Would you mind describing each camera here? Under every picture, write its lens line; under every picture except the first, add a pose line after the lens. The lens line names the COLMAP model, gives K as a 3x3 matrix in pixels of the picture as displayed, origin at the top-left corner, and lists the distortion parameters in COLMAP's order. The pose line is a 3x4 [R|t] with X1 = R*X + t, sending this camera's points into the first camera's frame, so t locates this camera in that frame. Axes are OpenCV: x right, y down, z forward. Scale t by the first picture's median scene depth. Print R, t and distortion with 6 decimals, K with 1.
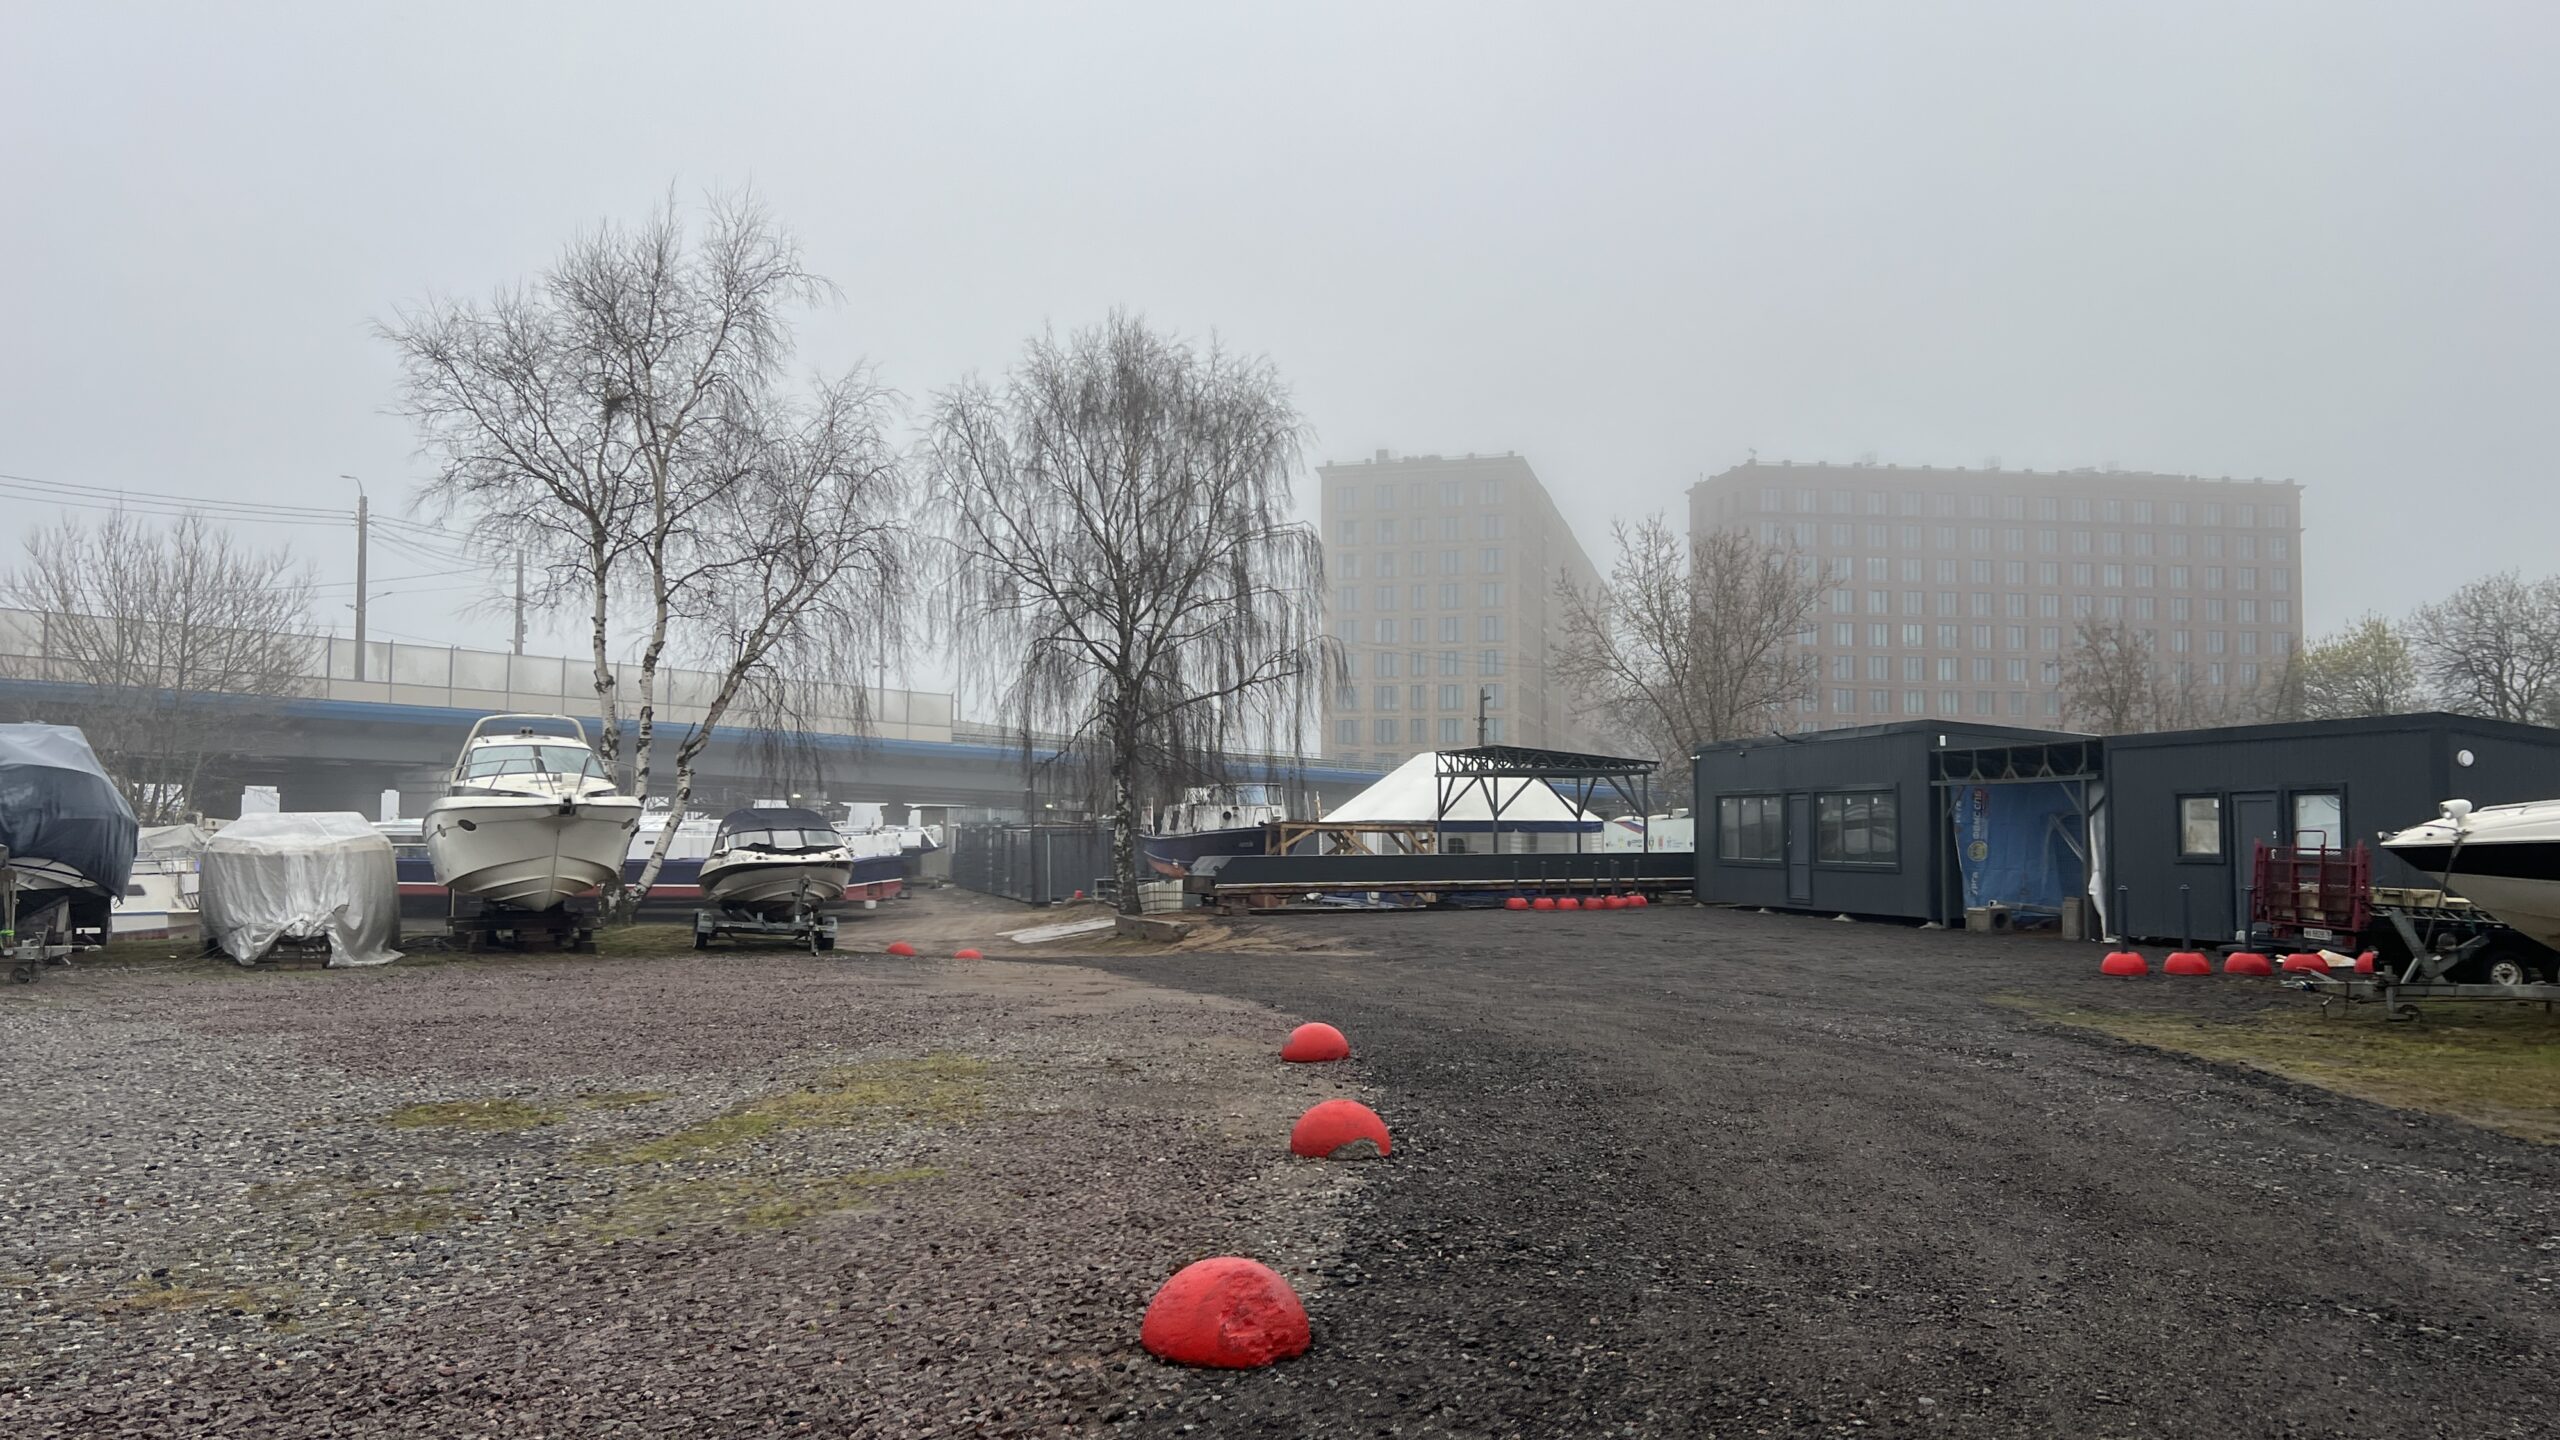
lens RADIAL K [[1873.0, 0, 1279.5], [0, 1873.0, 720.7], [0, 0, 1]] dist [0.051003, -0.081299]
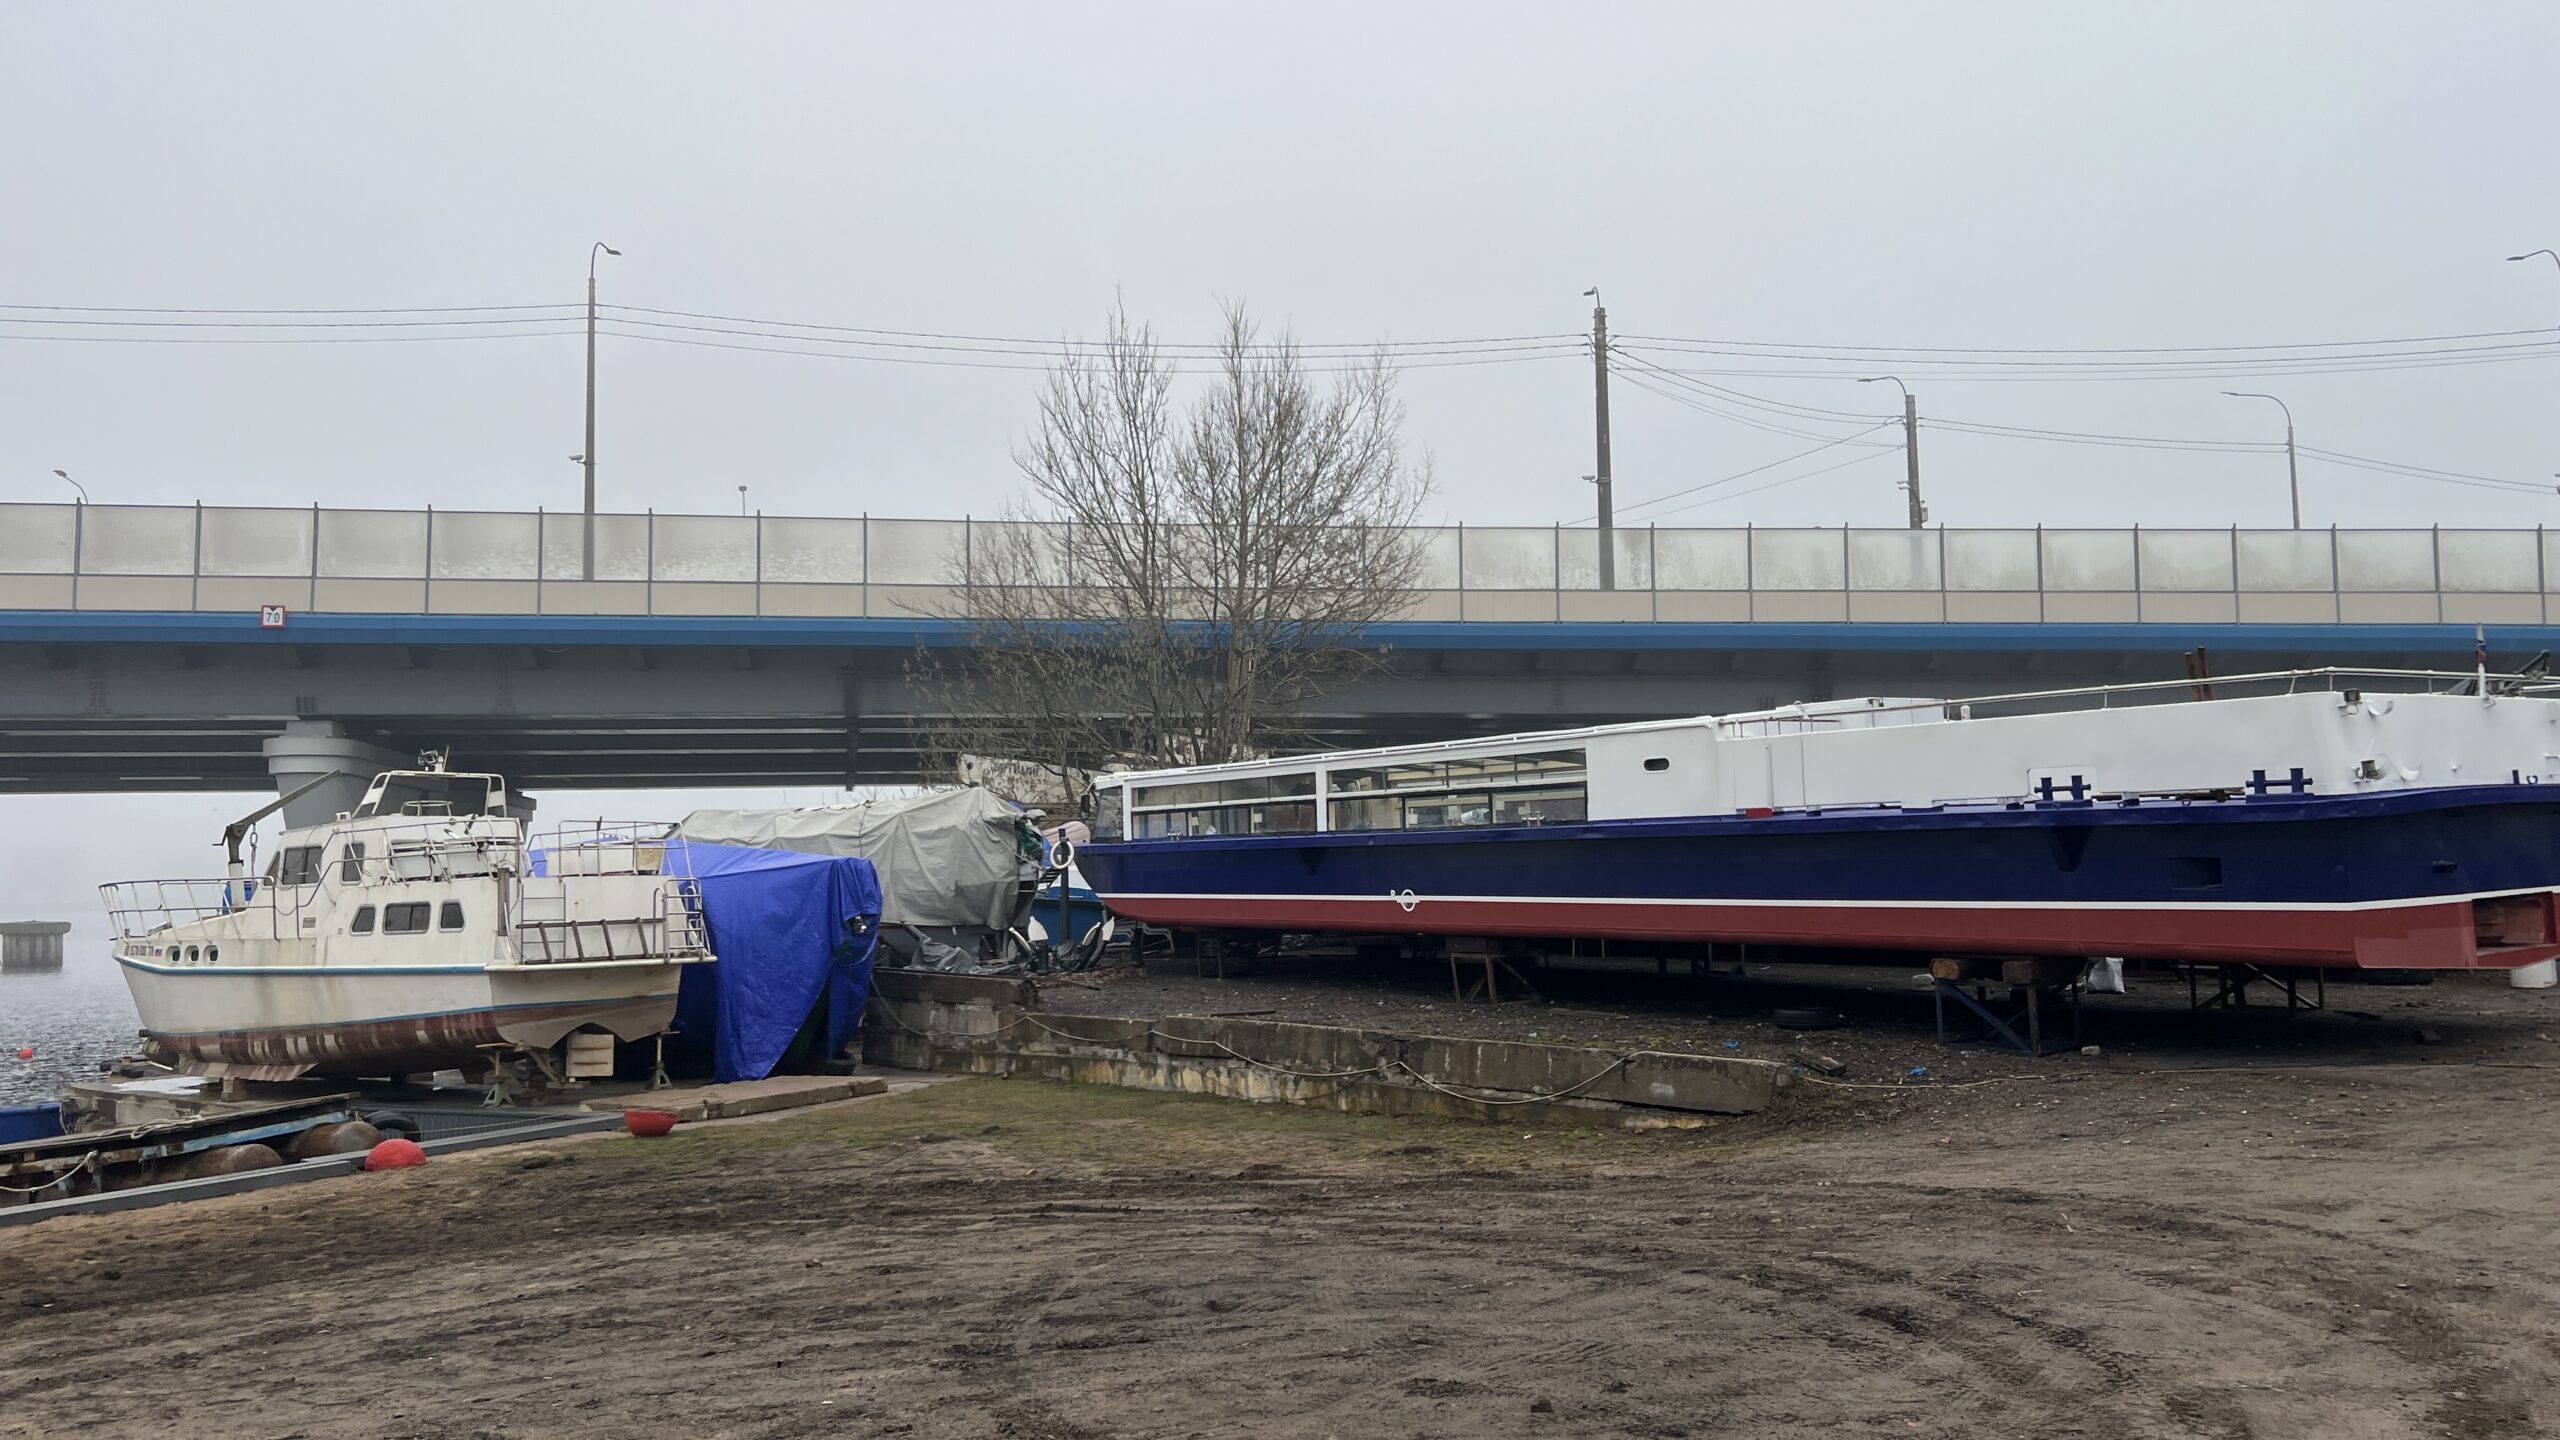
lens RADIAL K [[1873.0, 0, 1279.0], [0, 1873.0, 736.4], [0, 0, 1]] dist [0.051003, -0.081299]
pose [[0.677779, -0.064189, -0.732458, -0.190891], [0.061143, 0.997652, -0.030851, 0.084028], [0.732719, -0.023874, 0.680112, 0.957058]]
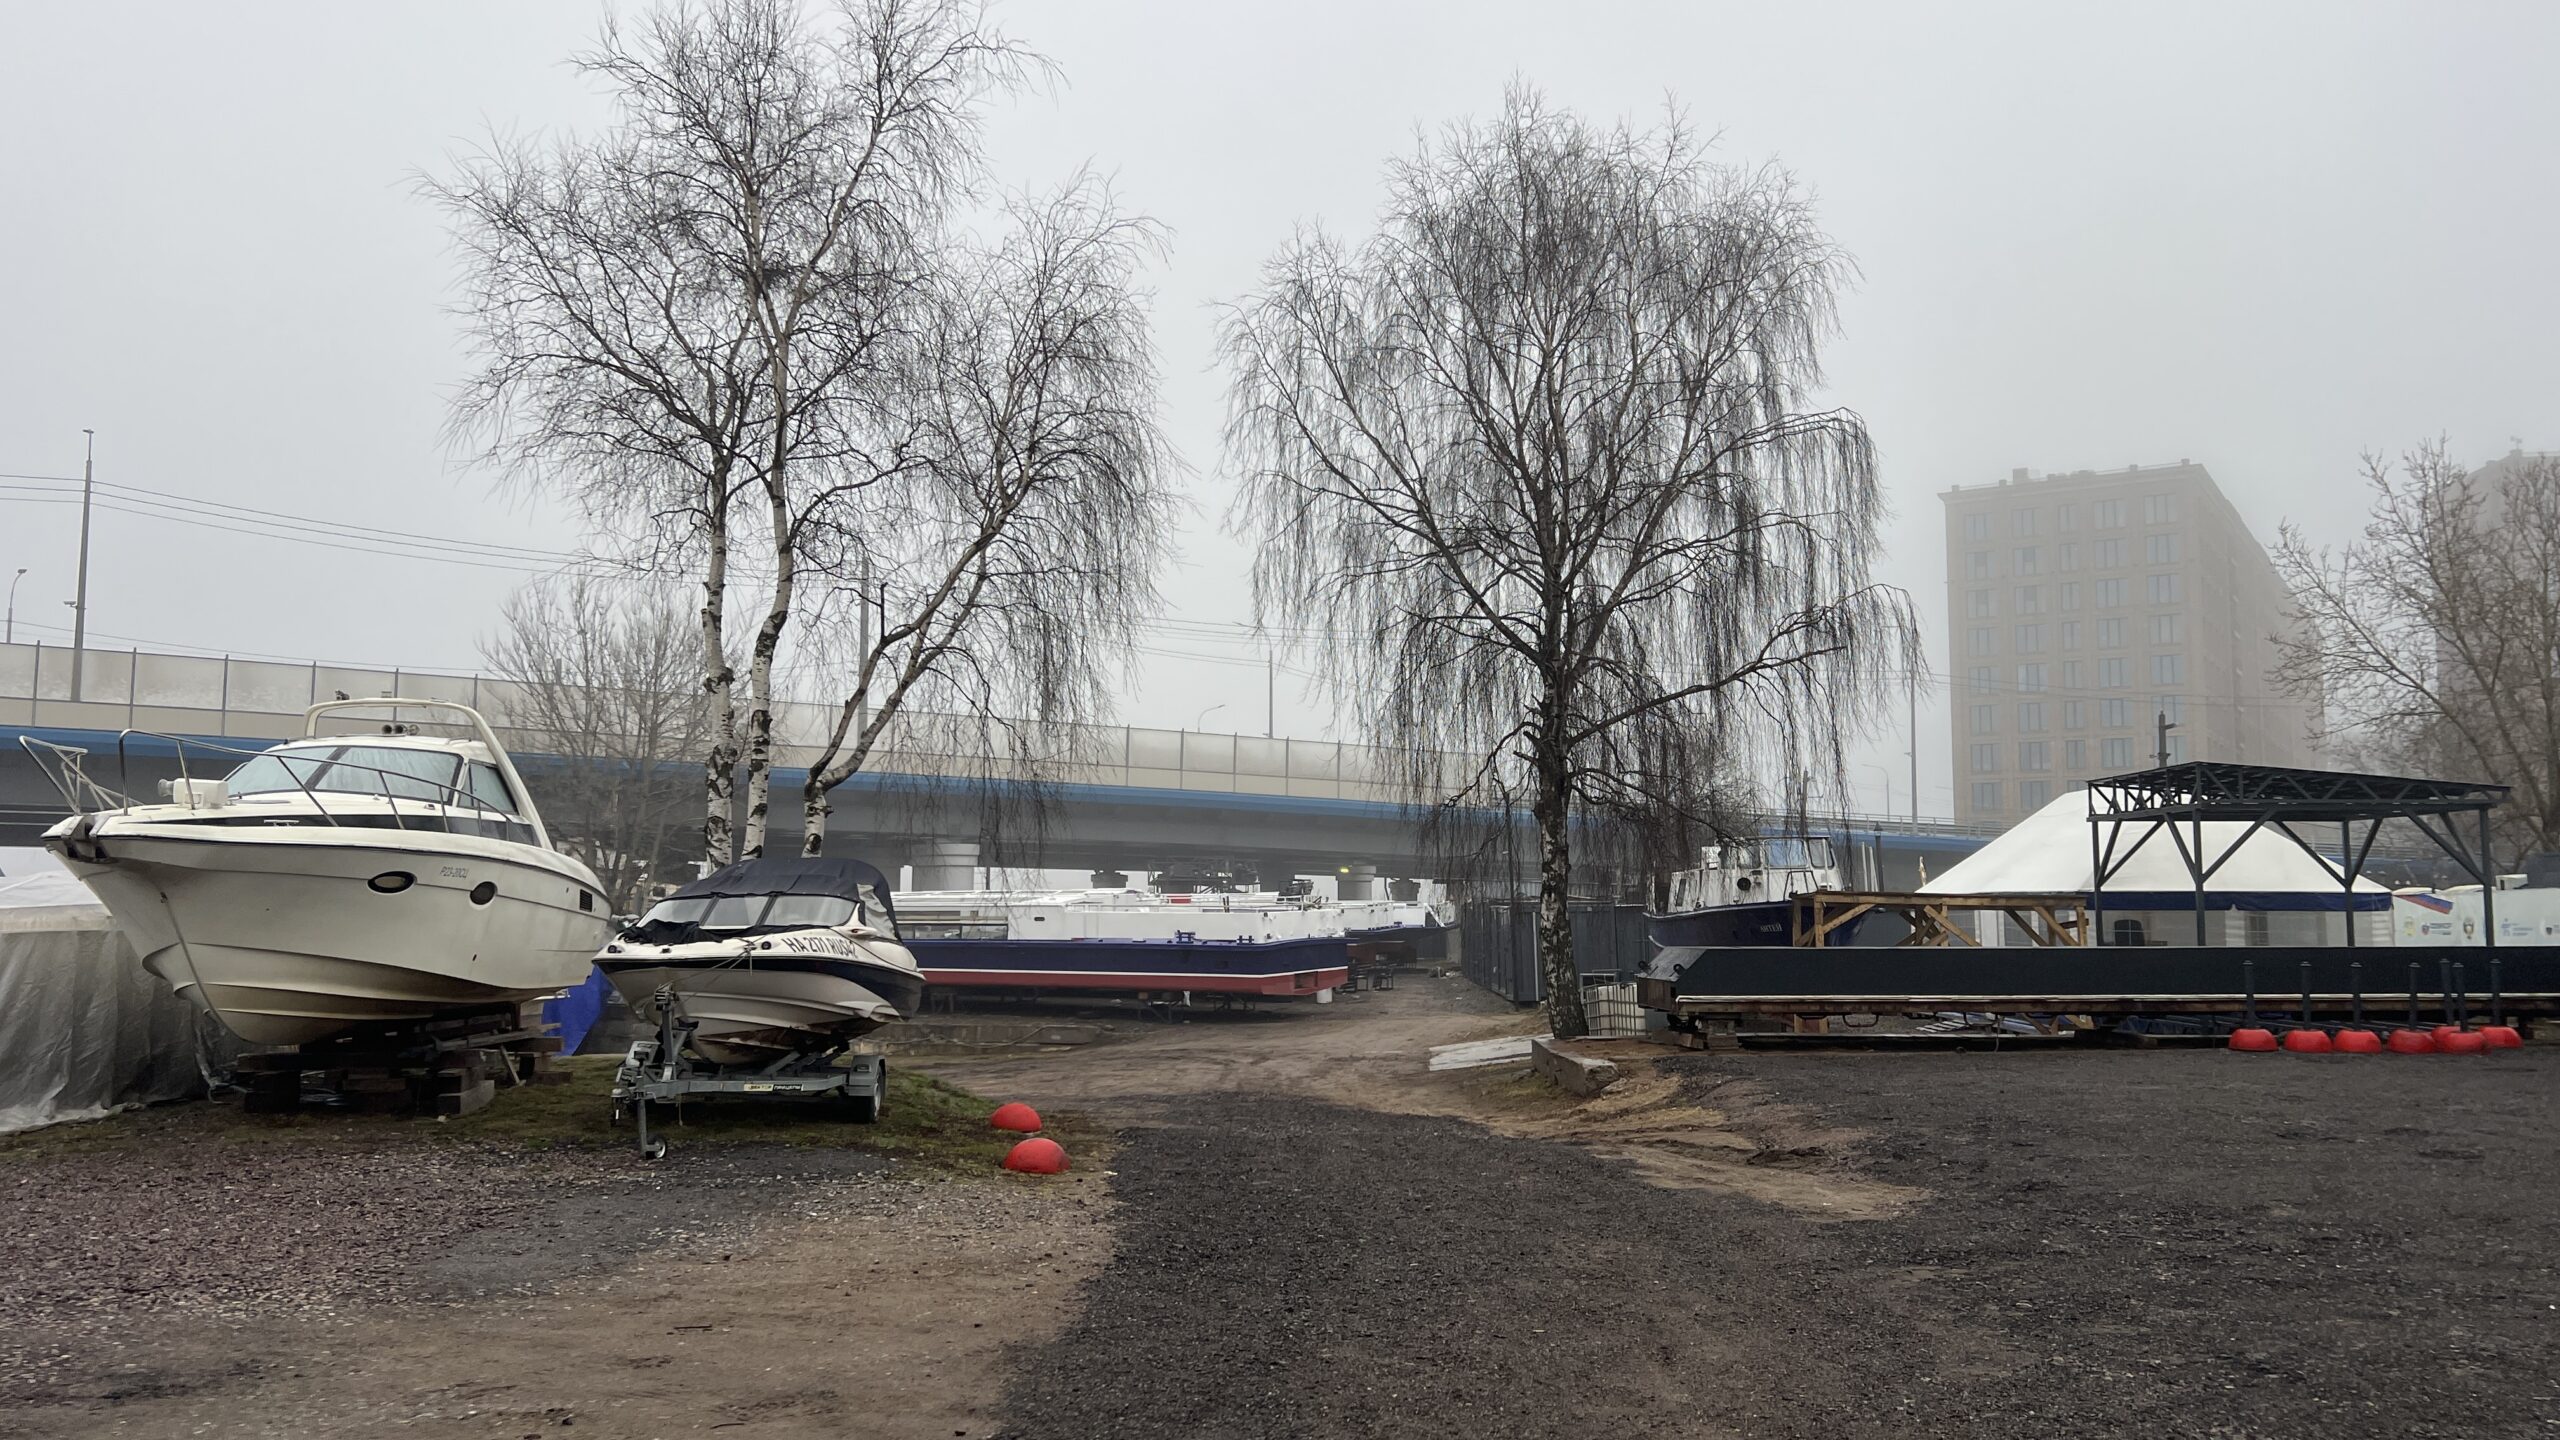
lens RADIAL K [[1873.0, 0, 1268.9], [0, 1873.0, 730.4], [0, 0, 1]] dist [0.051003, -0.081299]
pose [[0.945155, -0.028872, -0.325343, 0.033154], [0.016659, 0.999050, -0.040261, 0.022223], [0.326196, 0.032633, 0.944739, 0.343686]]
